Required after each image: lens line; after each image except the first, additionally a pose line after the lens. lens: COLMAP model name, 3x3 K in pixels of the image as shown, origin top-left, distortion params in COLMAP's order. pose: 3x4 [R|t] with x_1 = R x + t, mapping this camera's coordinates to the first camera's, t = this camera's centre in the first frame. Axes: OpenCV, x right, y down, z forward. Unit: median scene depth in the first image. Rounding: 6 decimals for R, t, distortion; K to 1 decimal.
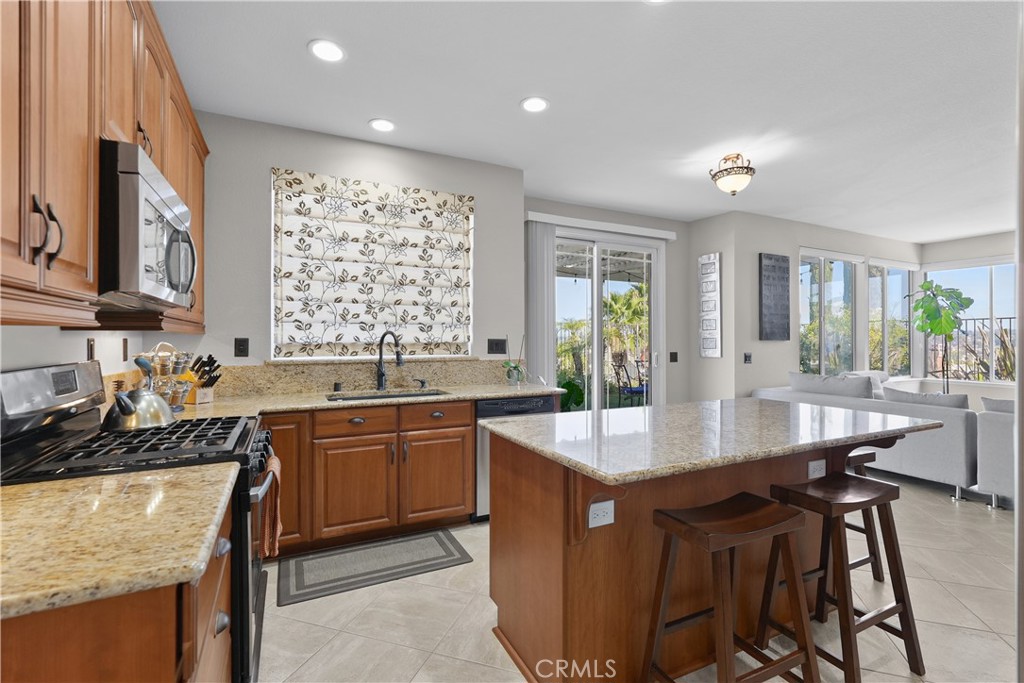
lens RADIAL K [[467.2, 0, 515.5], [0, 467.2, 338.5], [0, 0, 1]] dist [-0.007784, 0.002172]
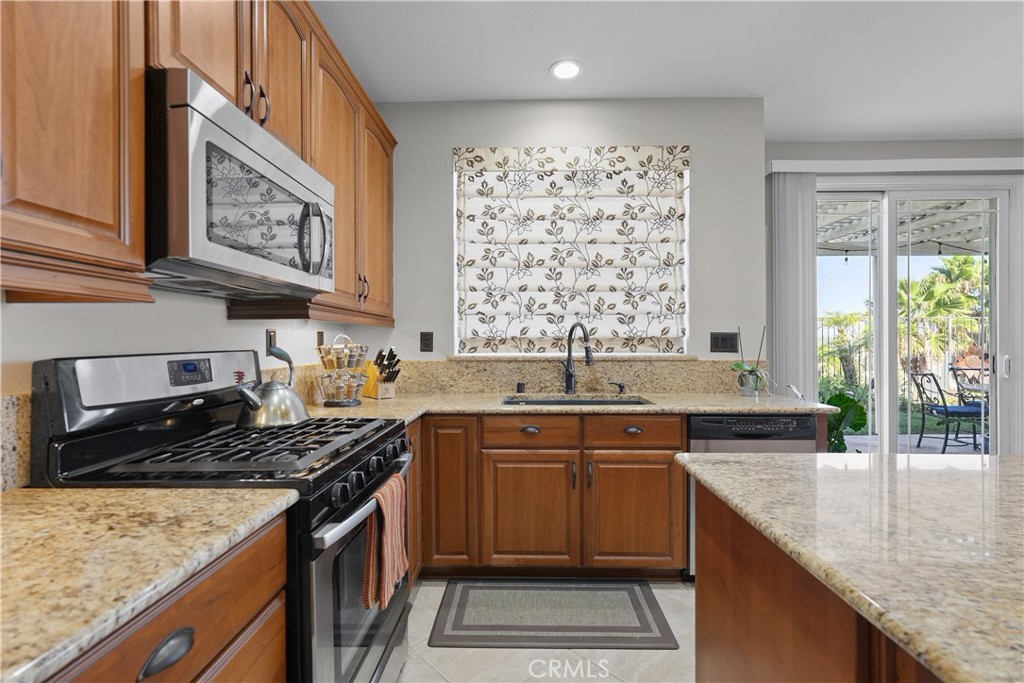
lens RADIAL K [[467.2, 0, 508.2], [0, 467.2, 340.1], [0, 0, 1]] dist [-0.007784, 0.002172]
pose [[0.880064, -0.001379, -0.474853, 0.012670], [0.001640, 0.999999, 0.000135, 0.014891], [0.474852, -0.000898, 0.880065, 0.223318]]
